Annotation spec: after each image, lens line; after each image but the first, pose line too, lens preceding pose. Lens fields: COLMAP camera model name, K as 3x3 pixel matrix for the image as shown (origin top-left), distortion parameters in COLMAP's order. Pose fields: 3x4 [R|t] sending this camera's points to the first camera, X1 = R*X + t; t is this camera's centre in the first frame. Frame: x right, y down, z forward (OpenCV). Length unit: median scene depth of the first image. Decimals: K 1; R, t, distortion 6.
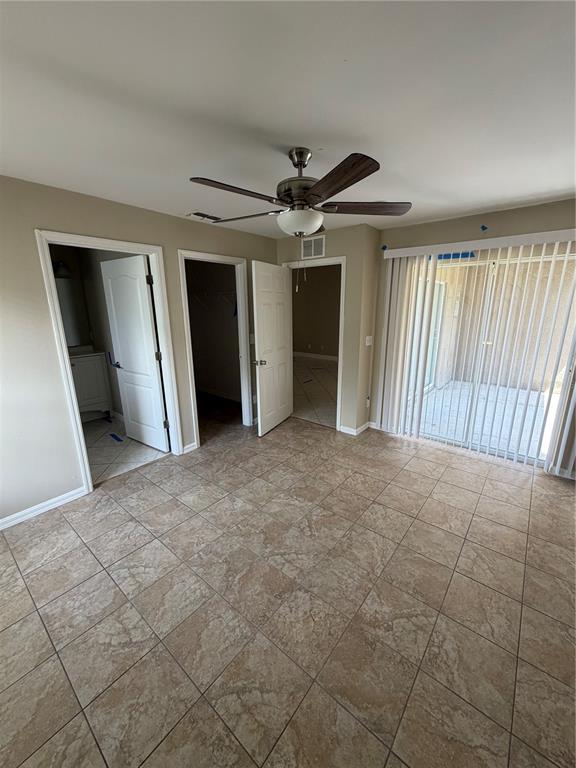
lens RADIAL K [[307.3, 0, 288.4], [0, 307.3, 384.6], [0, 0, 1]] dist [0.000094, 0.000844]
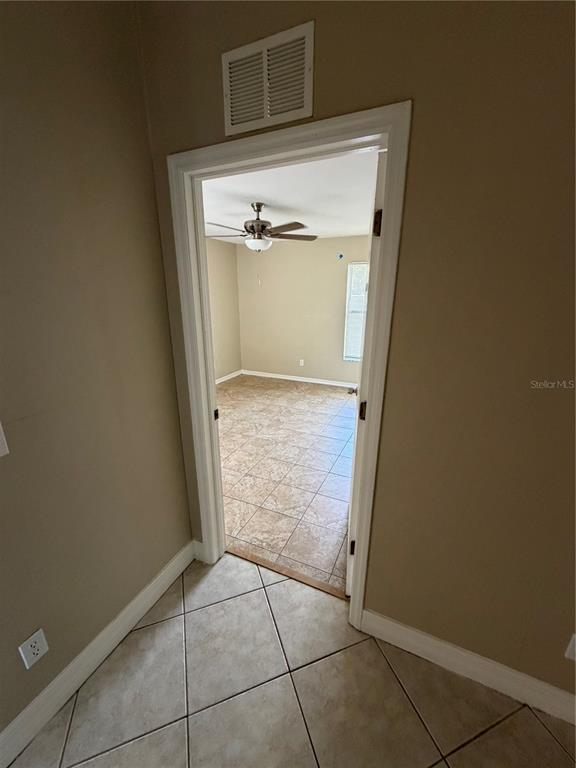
lens RADIAL K [[307.3, 0, 287.2], [0, 307.3, 382.9], [0, 0, 1]] dist [0.000094, 0.000844]
pose [[-0.968793, 0.072019, -0.237179, 0.311724], [-0.060704, 0.858786, 0.508726, -0.653880], [0.240324, 0.507248, -0.827614, 2.524334]]
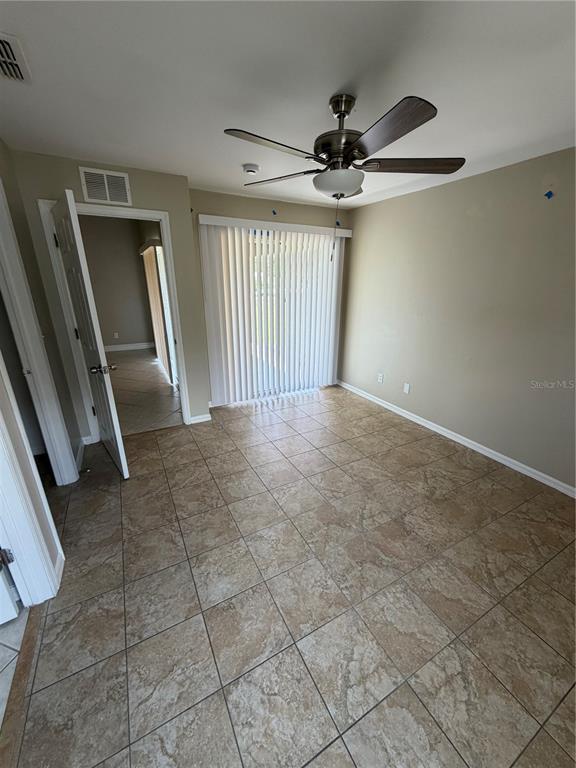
lens RADIAL K [[307.3, 0, 291.9], [0, 307.3, 382.7], [0, 0, 1]] dist [0.000094, 0.000844]
pose [[0.373873, -0.290973, 0.880655, -0.881447], [0.221933, 0.949996, 0.219664, -0.167926], [-0.900536, 0.113320, 0.419754, 0.708106]]
